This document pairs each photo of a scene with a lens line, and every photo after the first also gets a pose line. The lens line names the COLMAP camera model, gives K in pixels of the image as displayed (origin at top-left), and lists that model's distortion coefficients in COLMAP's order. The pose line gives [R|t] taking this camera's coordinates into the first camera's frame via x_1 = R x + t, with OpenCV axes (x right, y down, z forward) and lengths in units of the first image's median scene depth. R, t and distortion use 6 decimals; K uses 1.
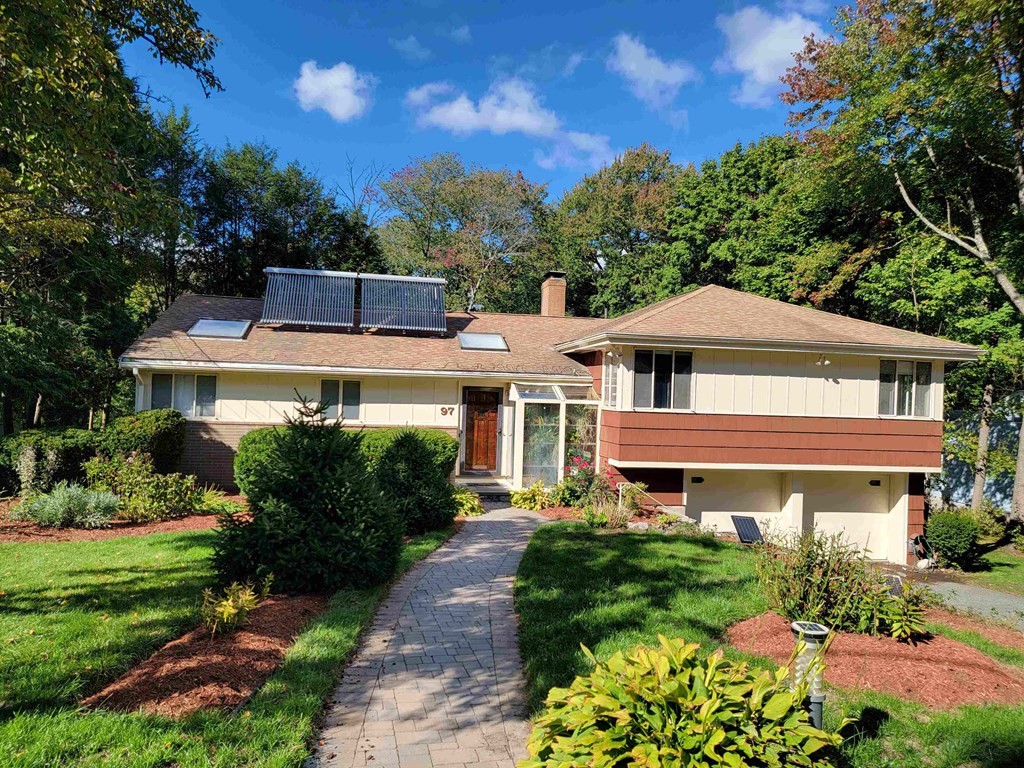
lens RADIAL K [[710.3, 0, 510.8], [0, 710.3, 387.3], [0, 0, 1]] dist [0.061357, -0.035472]
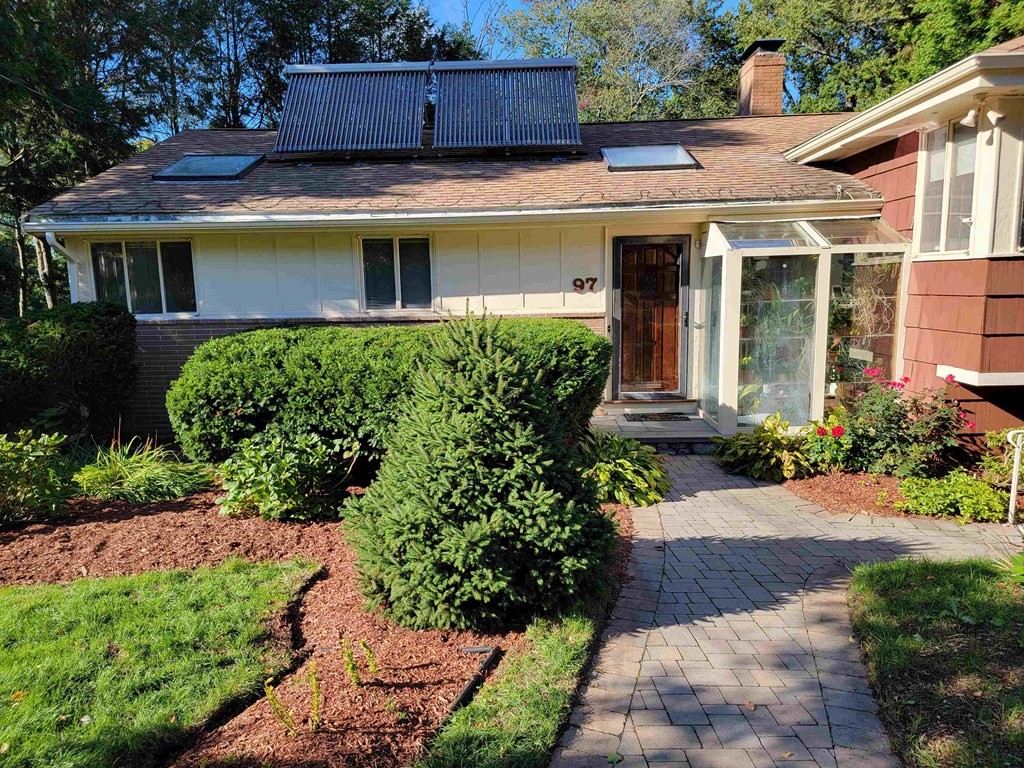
lens RADIAL K [[710.3, 0, 508.8], [0, 710.3, 385.0], [0, 0, 1]] dist [0.061357, -0.035472]
pose [[0.977640, -0.024805, -0.208815, -0.036616], [0.055646, 0.988136, 0.143144, 0.028382], [0.202787, -0.151563, 0.967422, 0.465157]]
